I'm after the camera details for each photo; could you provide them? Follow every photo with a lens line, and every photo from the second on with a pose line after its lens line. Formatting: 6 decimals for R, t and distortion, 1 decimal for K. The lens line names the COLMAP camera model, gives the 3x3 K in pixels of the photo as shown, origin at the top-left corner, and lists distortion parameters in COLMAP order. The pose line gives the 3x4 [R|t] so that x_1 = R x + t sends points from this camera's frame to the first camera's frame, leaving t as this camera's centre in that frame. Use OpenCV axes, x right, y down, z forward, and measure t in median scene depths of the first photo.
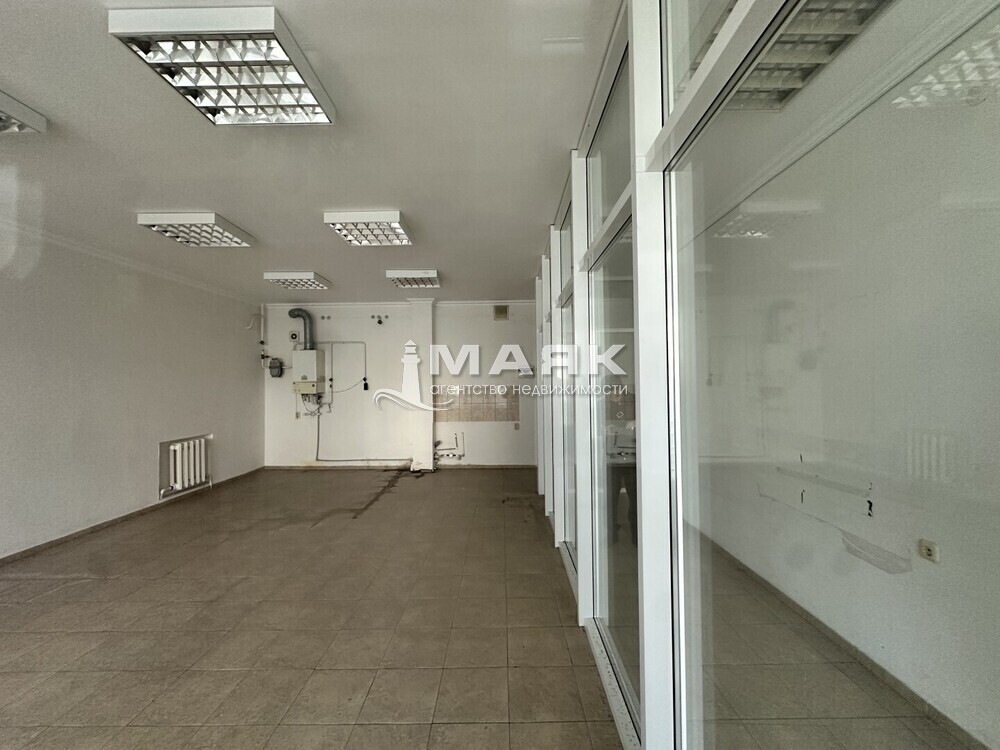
lens RADIAL K [[399.8, 0, 500.0], [0, 399.8, 374.9], [0, 0, 1]] dist [-0.008266, 0.004123]
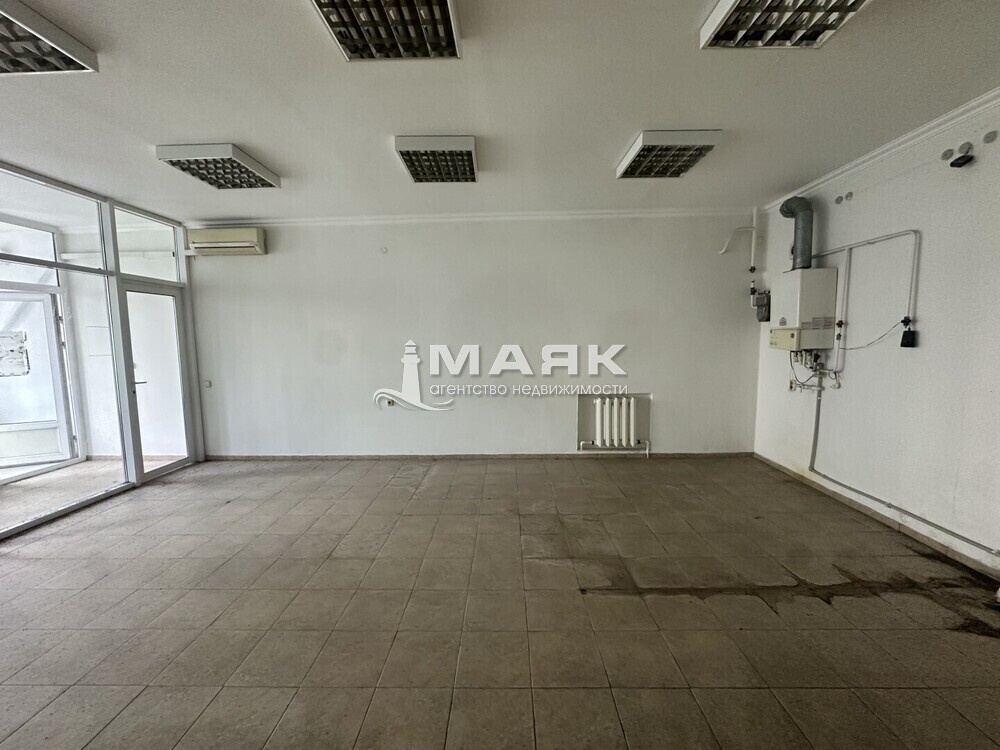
lens RADIAL K [[399.8, 0, 500.0], [0, 399.8, 374.9], [0, 0, 1]] dist [-0.008266, 0.004123]
pose [[-0.016629, 0.108645, -0.993941, 0.106653], [0.034035, 0.993564, 0.108035, 0.008715], [0.999282, -0.032032, -0.020220, 0.716126]]
